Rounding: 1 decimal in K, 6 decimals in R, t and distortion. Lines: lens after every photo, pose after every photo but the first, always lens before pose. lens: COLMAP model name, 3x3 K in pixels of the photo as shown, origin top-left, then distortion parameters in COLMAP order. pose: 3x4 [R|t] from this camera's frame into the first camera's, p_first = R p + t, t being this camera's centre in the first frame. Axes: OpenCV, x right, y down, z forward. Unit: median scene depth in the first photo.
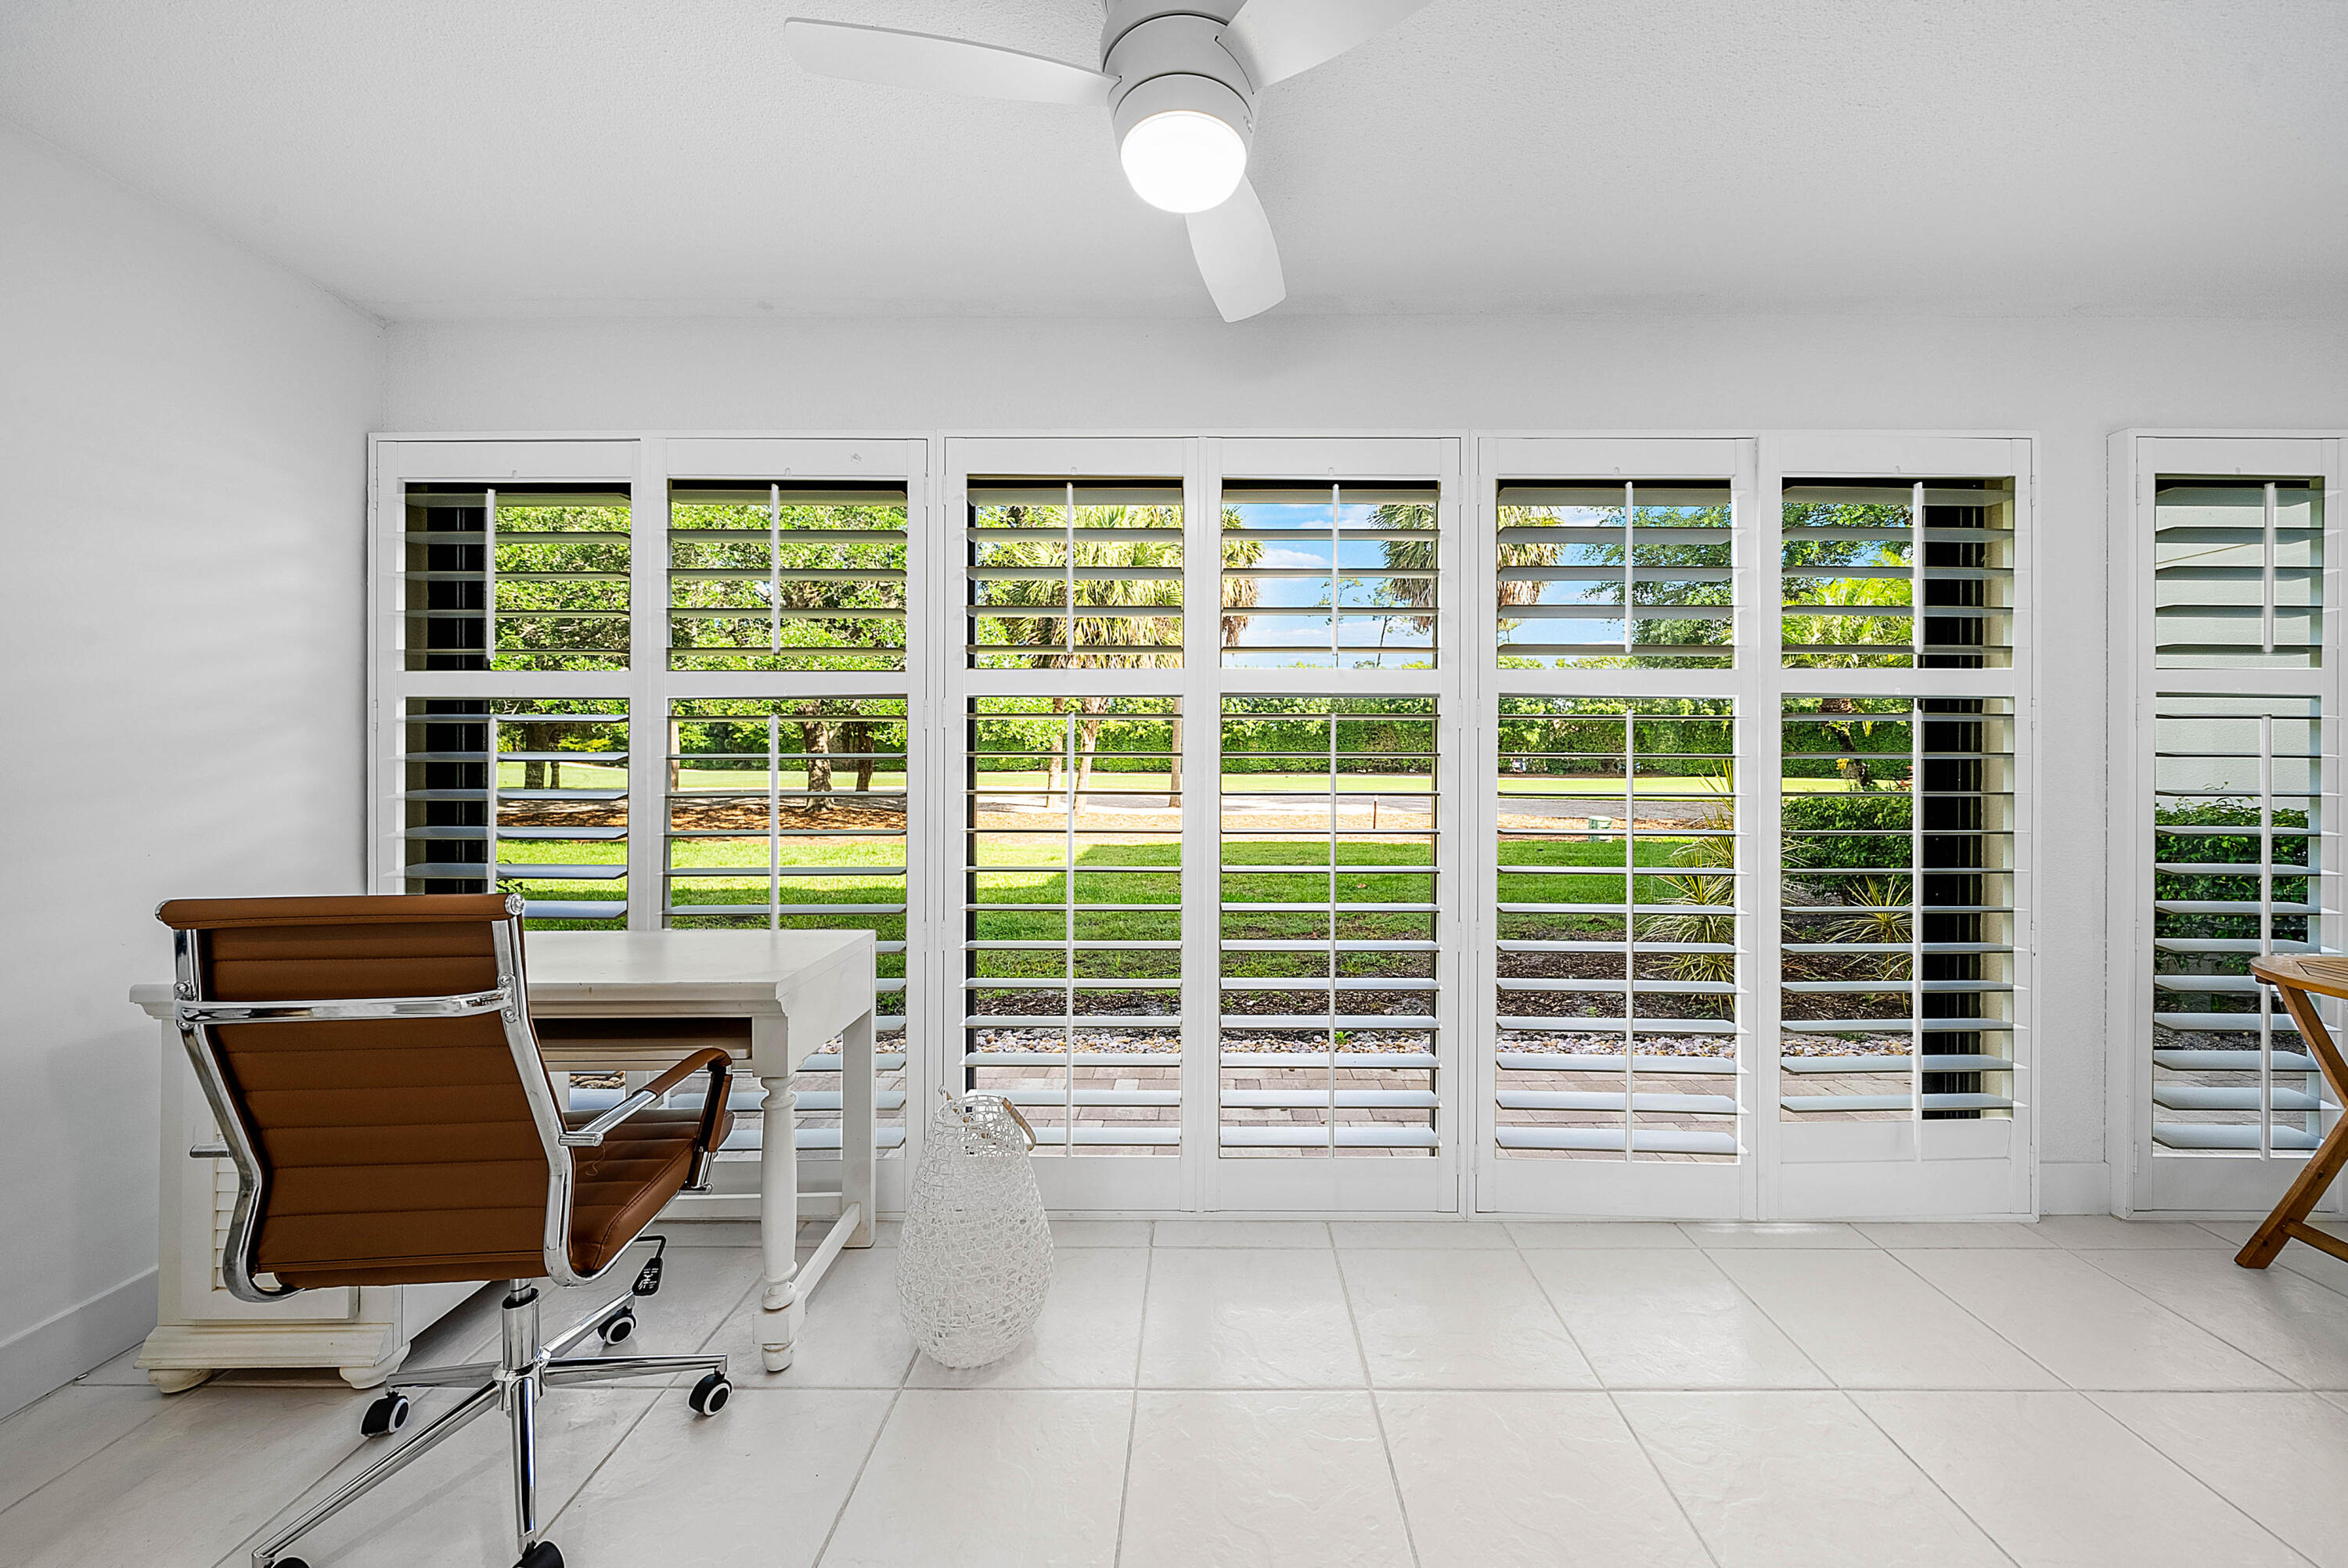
lens RADIAL K [[812.9, 0, 1145.9], [0, 812.9, 758.6], [0, 0, 1]] dist [-0.001508, -0.000275]
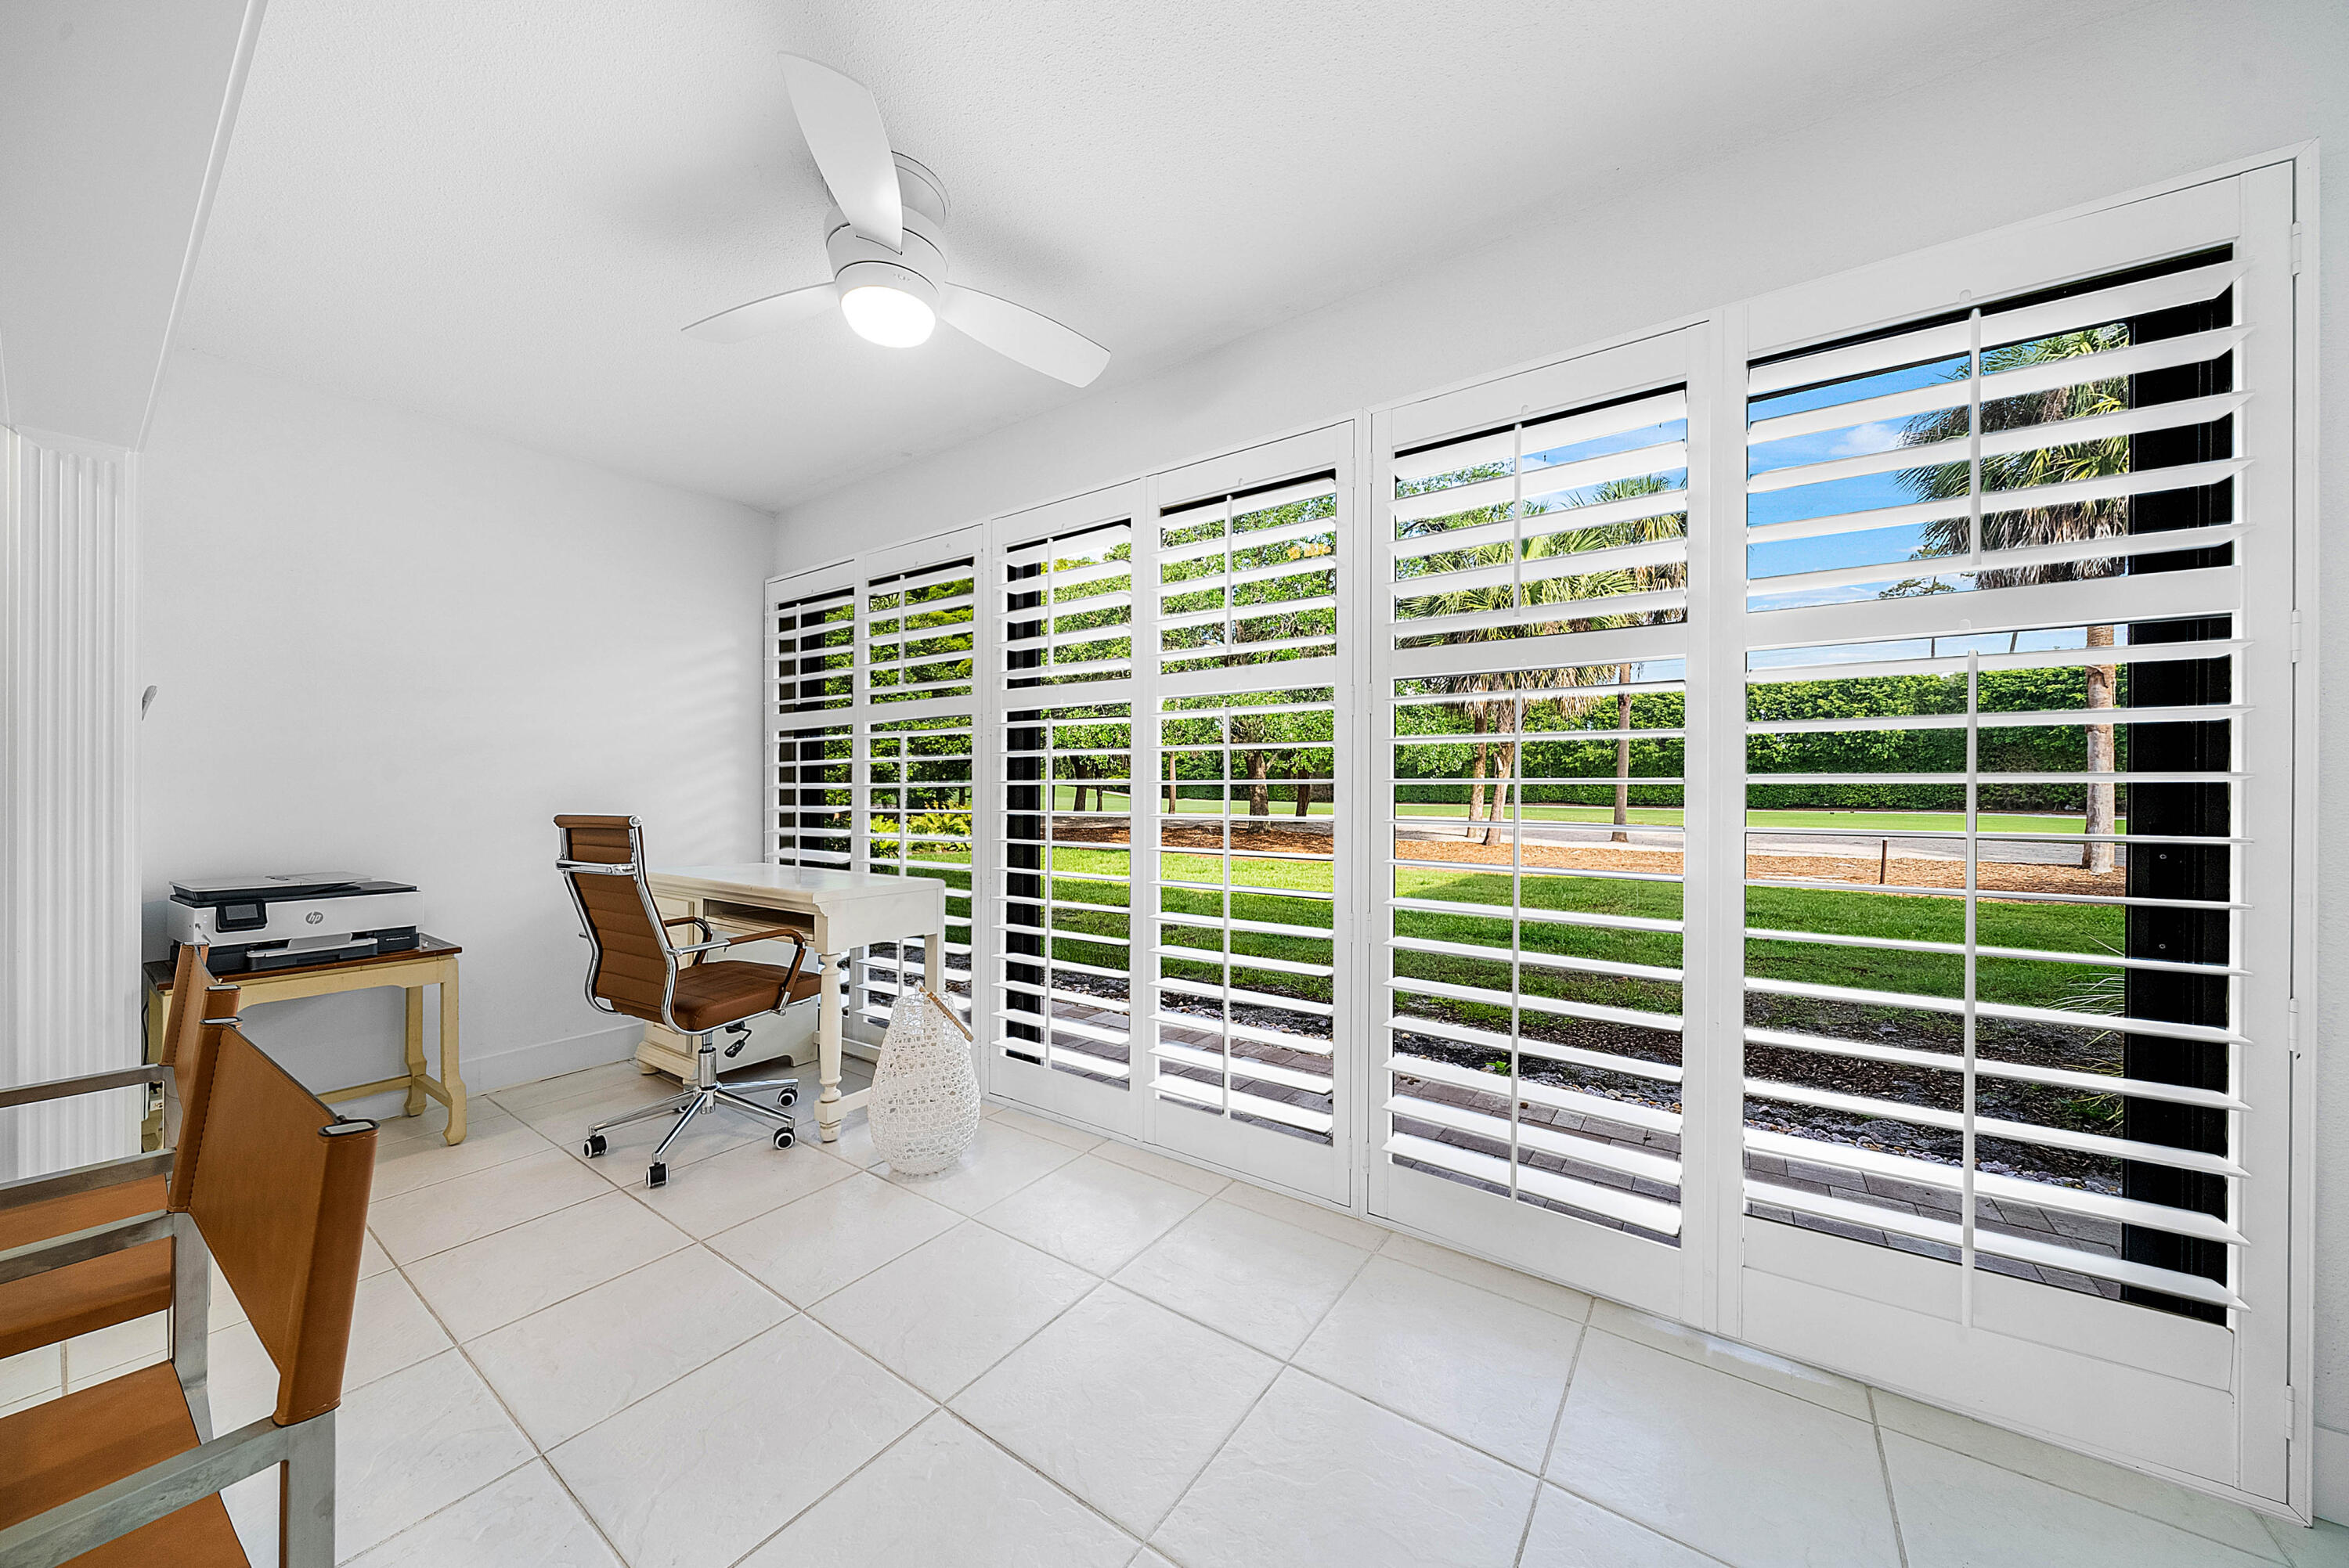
lens RADIAL K [[813.3, 0, 1169.7], [0, 813.3, 793.2], [0, 0, 1]] dist [-0.001508, -0.000275]
pose [[0.816599, 0.002632, -0.577200, 0.762474], [-0.003549, 0.999994, -0.000461, 0.057417], [0.577195, 0.002425, 0.816603, 0.070648]]
